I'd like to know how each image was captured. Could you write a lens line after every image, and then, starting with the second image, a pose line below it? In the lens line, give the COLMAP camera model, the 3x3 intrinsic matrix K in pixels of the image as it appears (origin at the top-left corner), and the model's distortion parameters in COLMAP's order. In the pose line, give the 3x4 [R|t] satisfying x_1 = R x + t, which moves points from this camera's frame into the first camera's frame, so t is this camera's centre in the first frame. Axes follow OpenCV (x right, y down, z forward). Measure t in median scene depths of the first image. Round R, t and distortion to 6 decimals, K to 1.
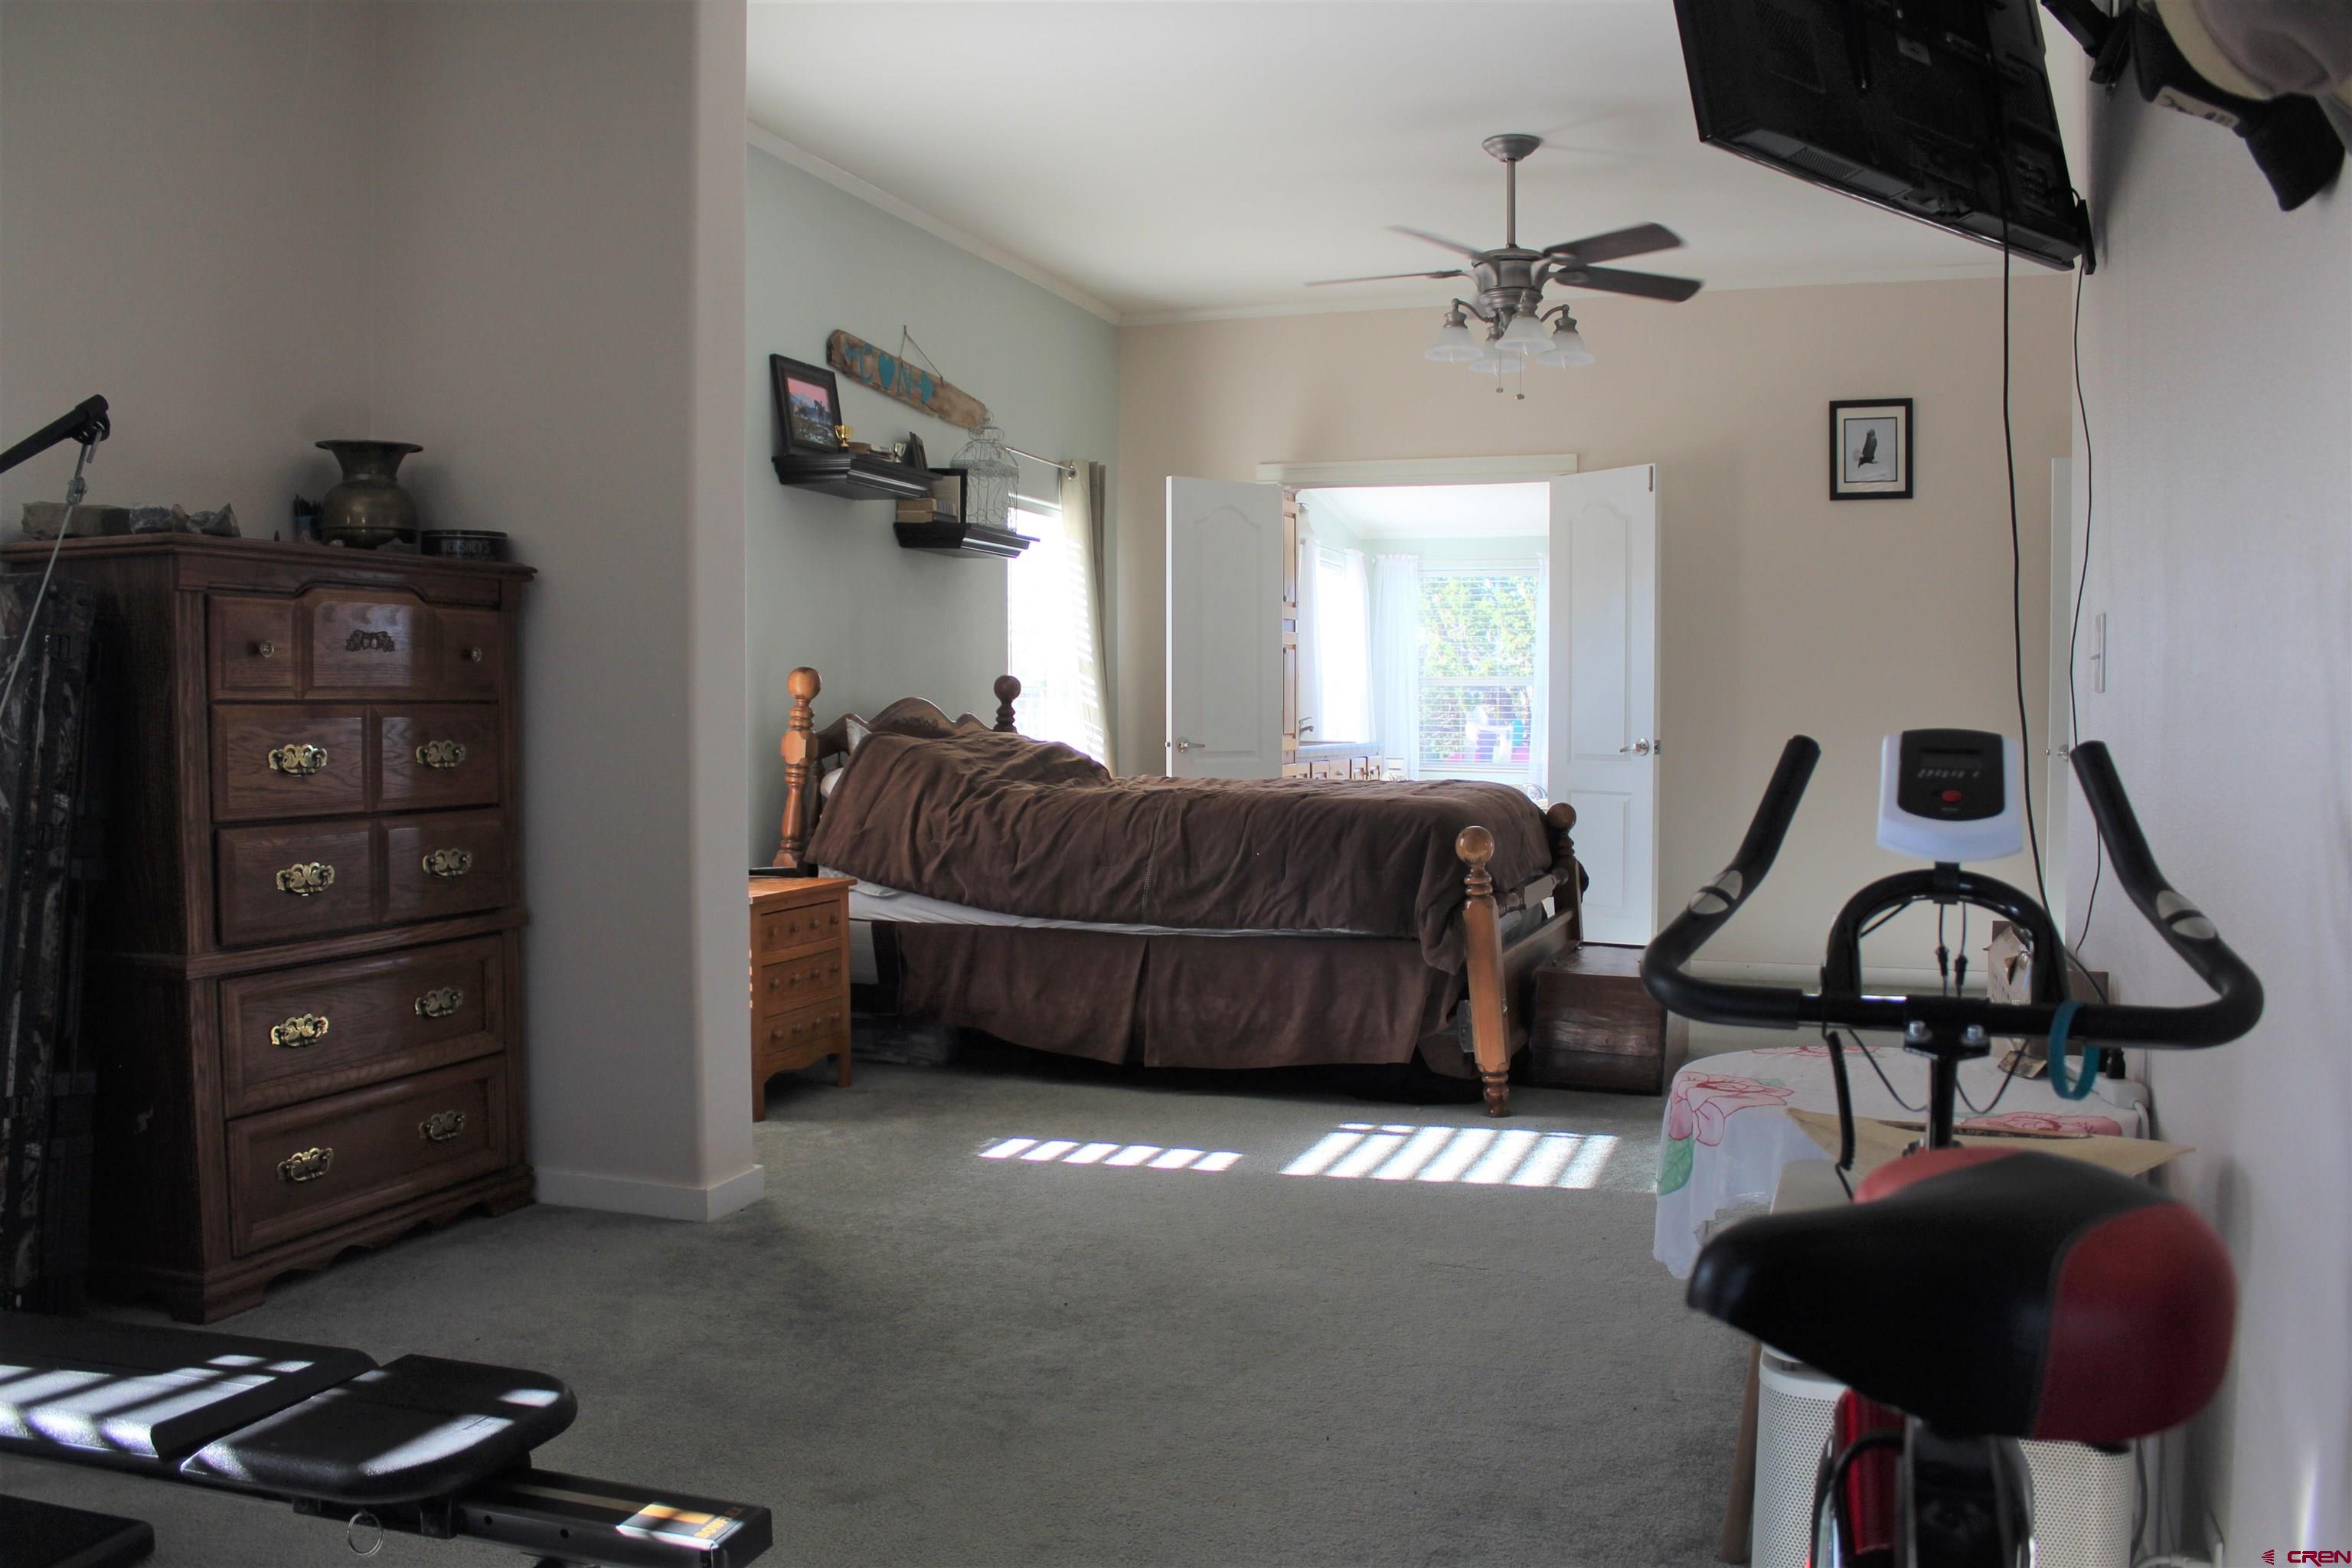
lens RADIAL K [[1960.9, 0, 1184.1], [0, 1960.9, 788.1], [0, 0, 1]] dist [-0.167545, 0.150483]
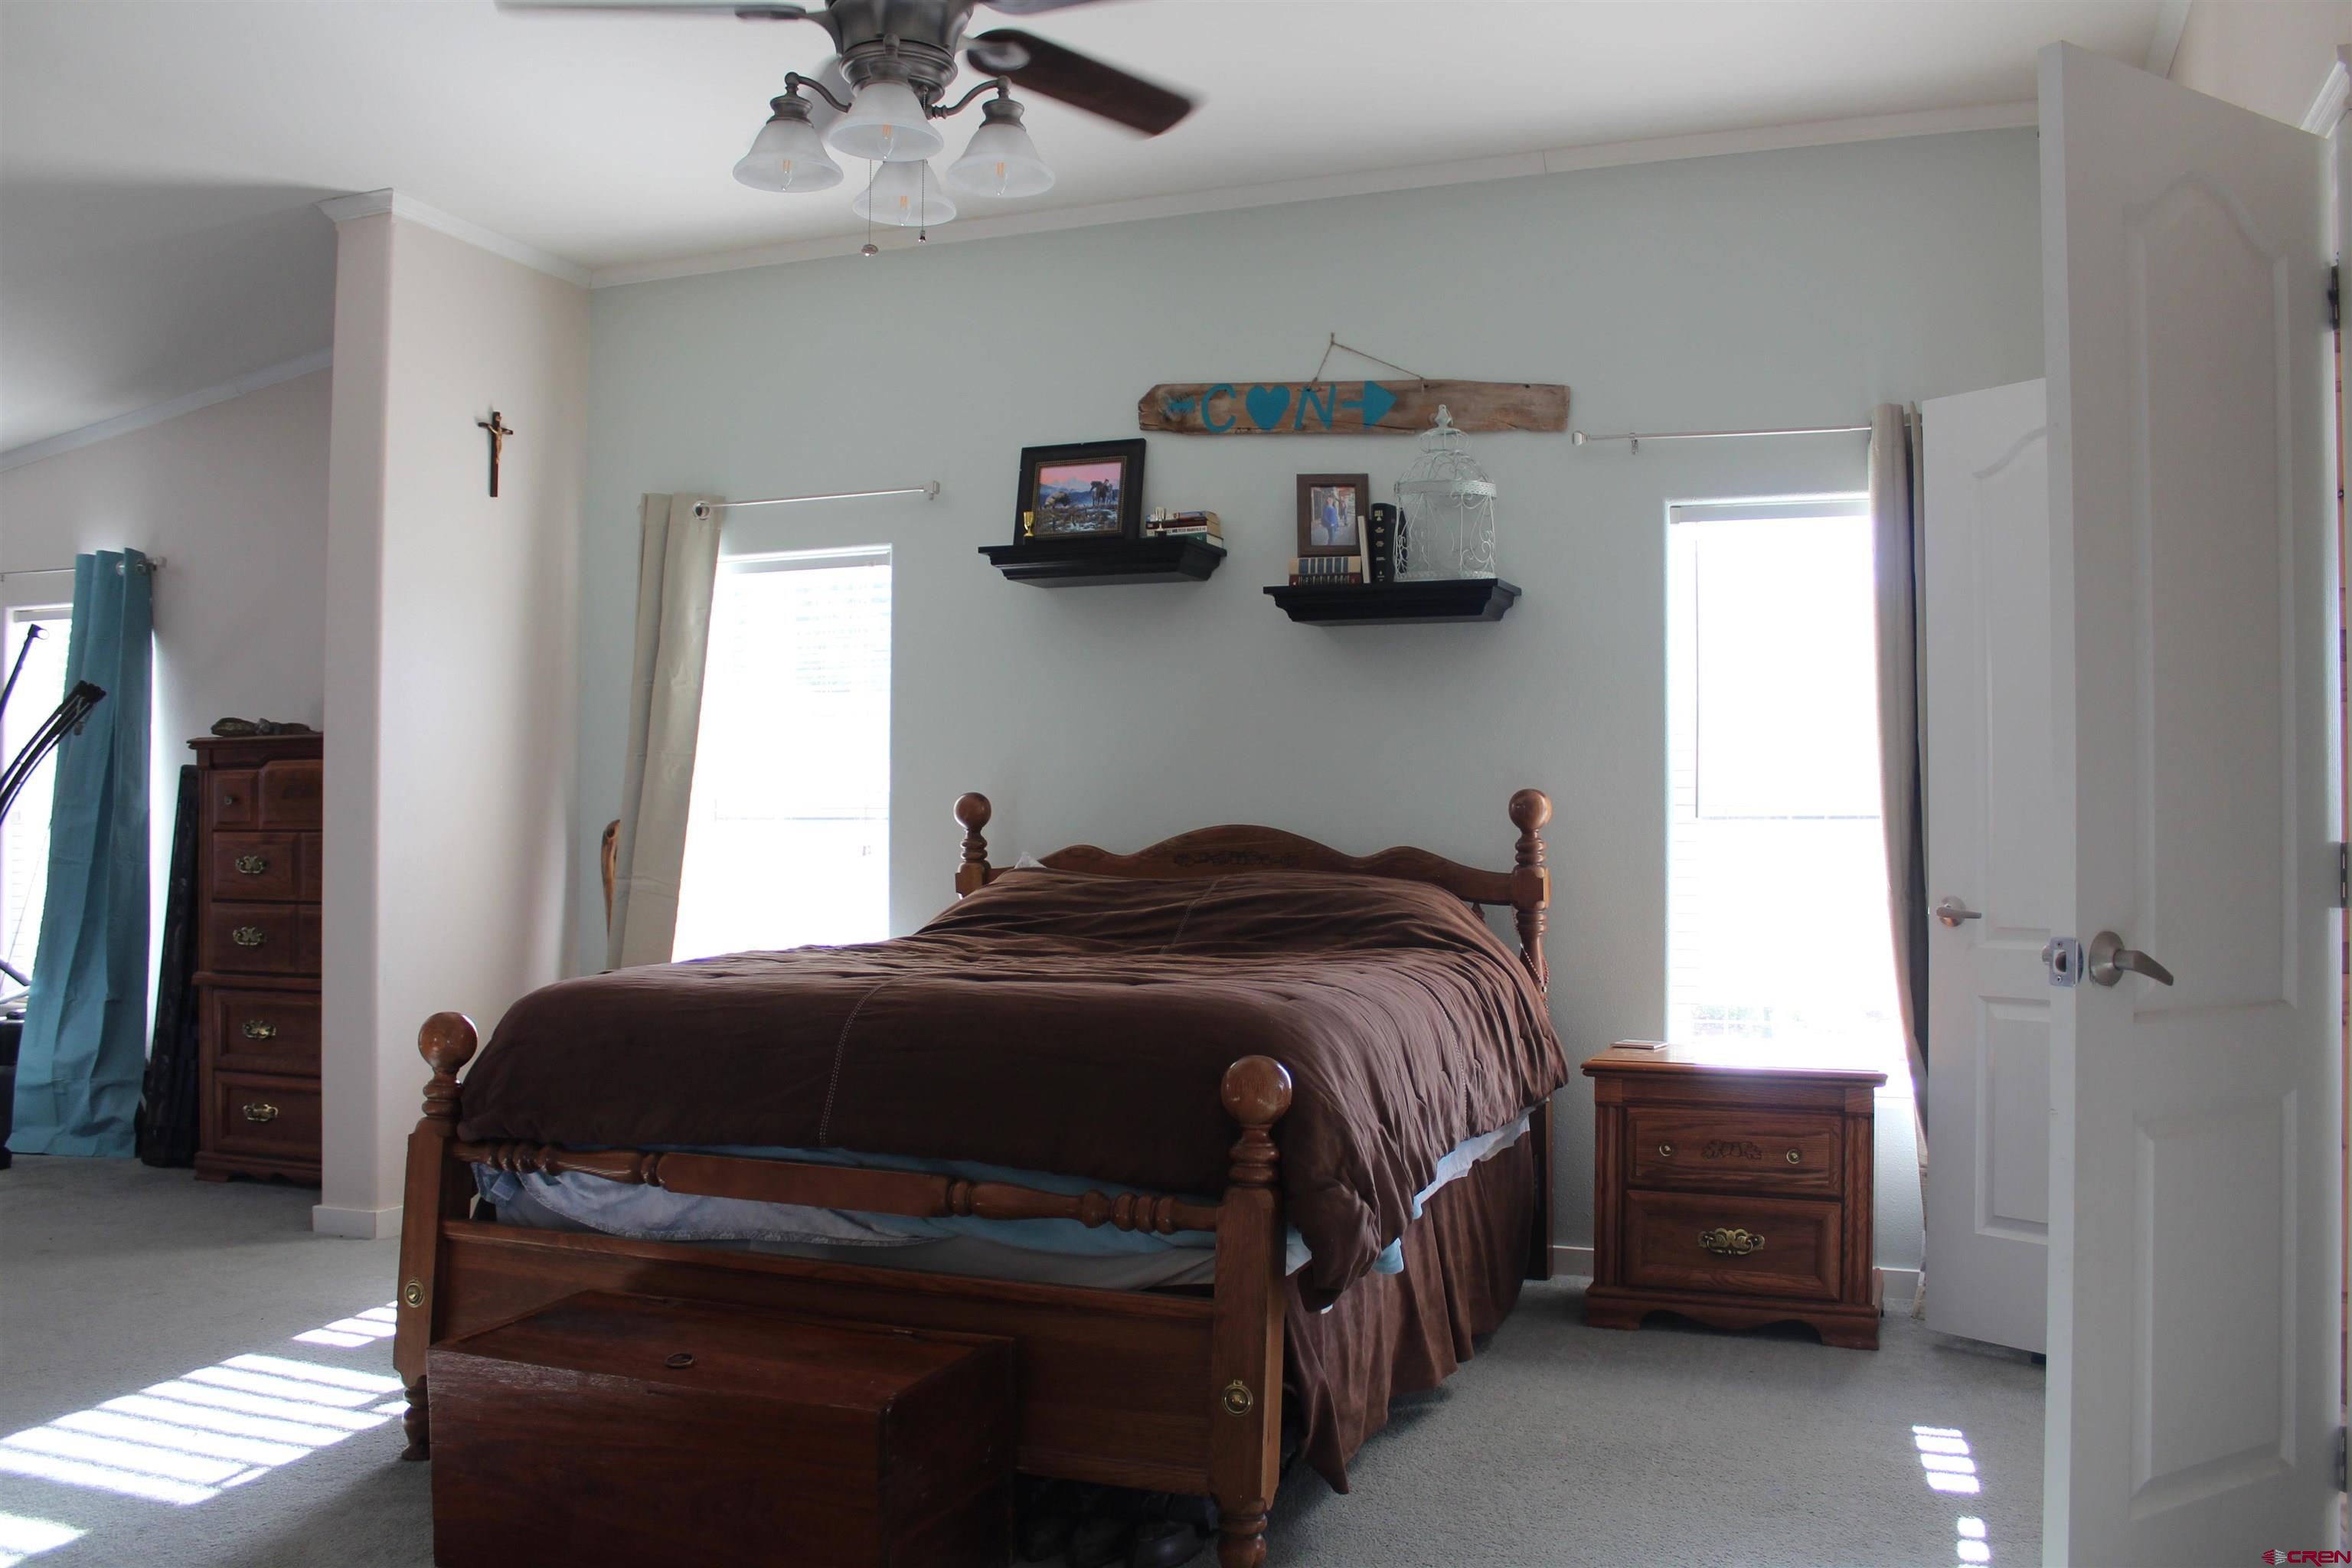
lens RADIAL K [[1960.9, 0, 1184.1], [0, 1960.9, 788.1], [0, 0, 1]] dist [-0.167545, 0.150483]
pose [[-0.029593, -0.026765, -0.999204, 0.666589], [-0.040745, 0.998843, -0.025549, -0.041948], [0.998731, 0.039957, -0.030650, 1.056398]]
